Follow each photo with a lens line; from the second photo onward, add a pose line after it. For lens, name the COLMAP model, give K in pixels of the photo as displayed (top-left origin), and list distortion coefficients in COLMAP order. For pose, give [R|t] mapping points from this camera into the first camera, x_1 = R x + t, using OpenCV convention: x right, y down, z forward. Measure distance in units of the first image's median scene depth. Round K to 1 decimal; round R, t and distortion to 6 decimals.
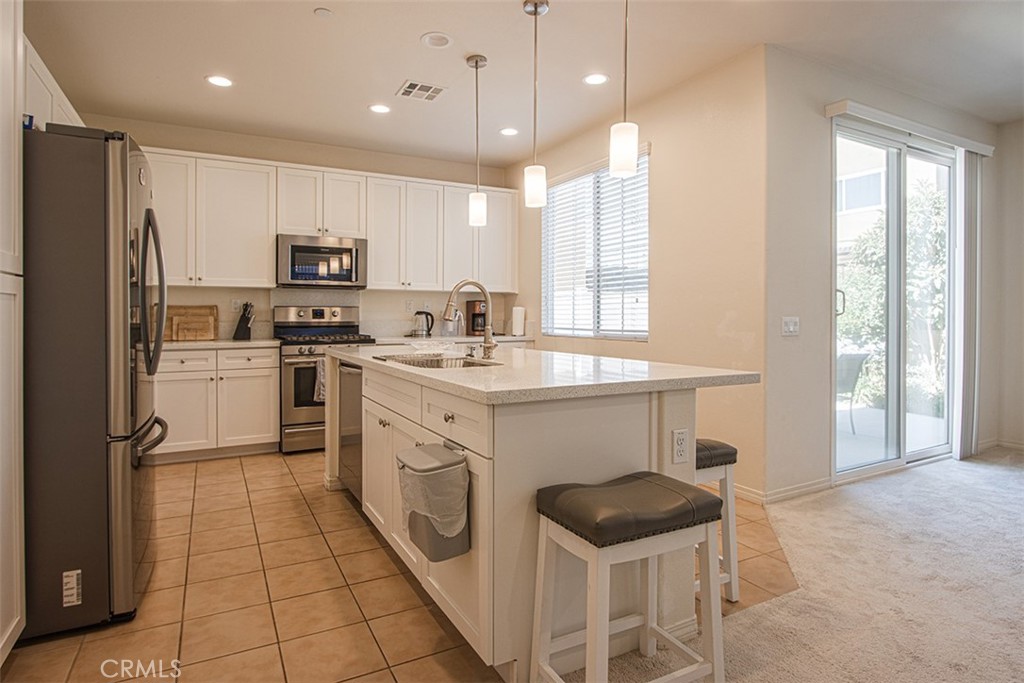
lens RADIAL K [[568.2, 0, 529.5], [0, 568.2, 316.7], [0, 0, 1]] dist [-0.003568, -0.000702]
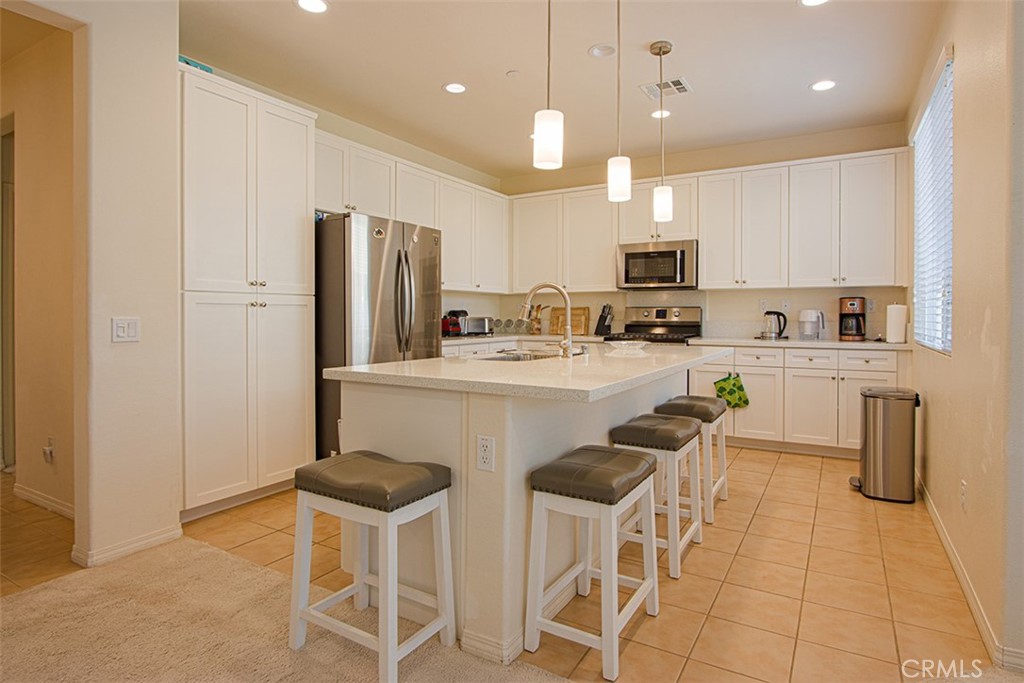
lens RADIAL K [[568.2, 0, 529.5], [0, 568.2, 316.7], [0, 0, 1]] dist [-0.003568, -0.000702]
pose [[0.522269, 0.004513, -0.852769, 0.417792], [-0.004176, 0.999988, 0.002735, -0.001694], [0.852771, 0.002133, 0.522281, 0.225318]]
